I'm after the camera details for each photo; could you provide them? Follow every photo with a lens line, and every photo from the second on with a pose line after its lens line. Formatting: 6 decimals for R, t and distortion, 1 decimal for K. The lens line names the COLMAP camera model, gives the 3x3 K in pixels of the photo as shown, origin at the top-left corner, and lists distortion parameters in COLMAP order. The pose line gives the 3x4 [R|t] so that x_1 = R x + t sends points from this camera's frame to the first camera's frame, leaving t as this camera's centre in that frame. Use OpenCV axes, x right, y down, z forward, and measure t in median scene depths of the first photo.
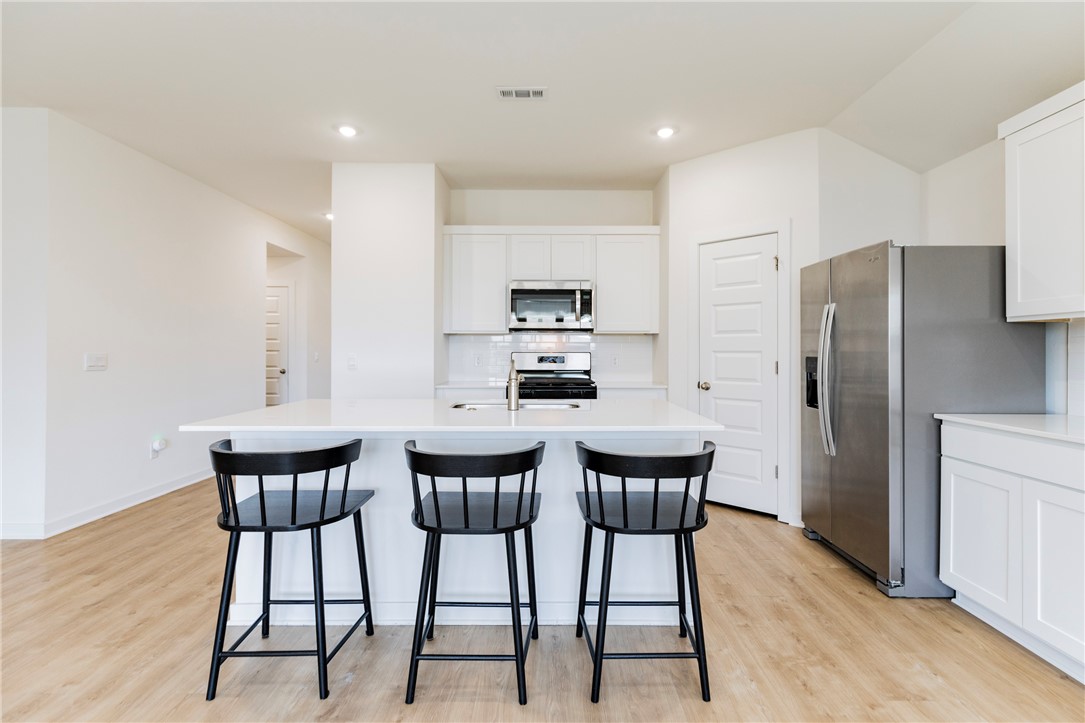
lens RADIAL K [[522.5, 0, 552.8], [0, 522.5, 349.2], [0, 0, 1]] dist [0.000484, 0.000083]
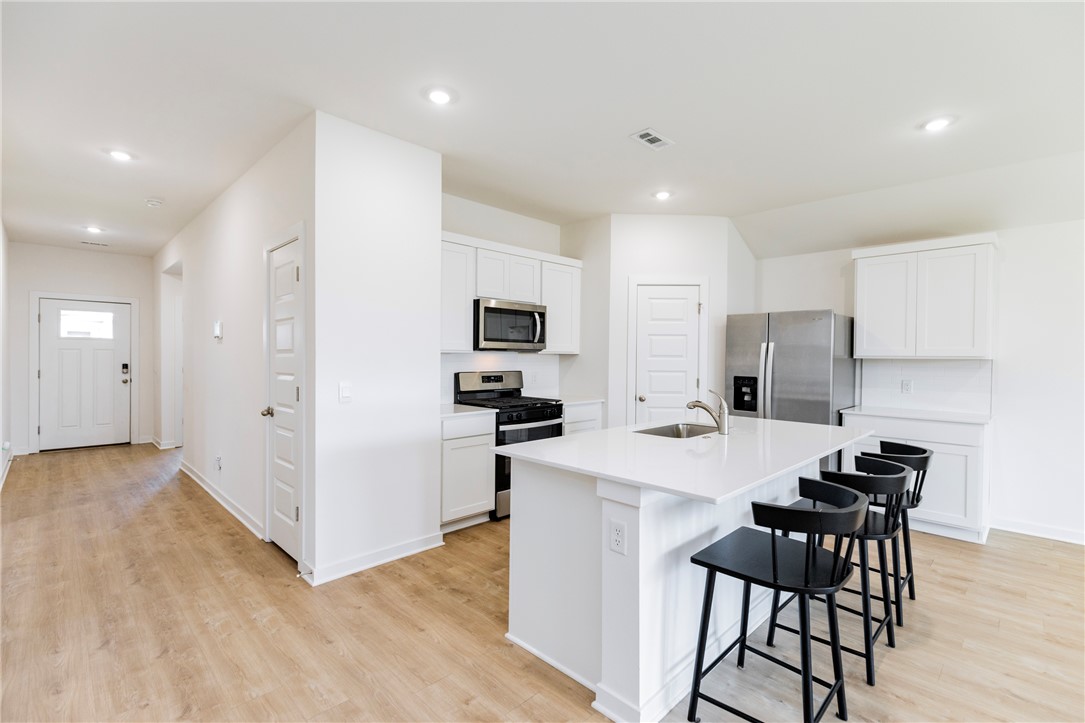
lens RADIAL K [[488.6, 0, 552.1], [0, 488.6, 362.7], [0, 0, 1]] dist [0.013210, -0.004106]
pose [[0.708658, -0.004684, 0.705537, -0.767066], [-0.011315, 0.999774, 0.018002, -0.038227], [-0.705462, -0.020740, 0.708444, 0.350456]]
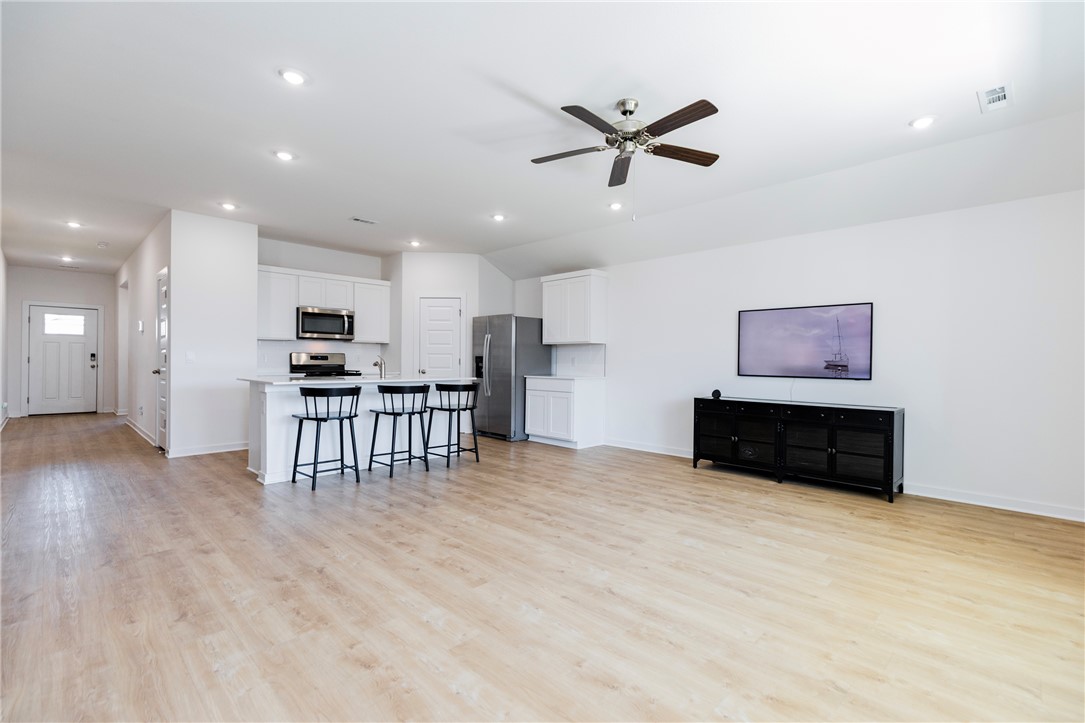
lens RADIAL K [[488.6, 0, 552.1], [0, 488.6, 362.7], [0, 0, 1]] dist [0.013210, -0.004106]
pose [[0.705509, 0.001178, 0.708700, -0.724692], [-0.010876, 0.999899, 0.009166, 0.018096], [-0.708618, -0.014174, 0.705450, -0.682986]]
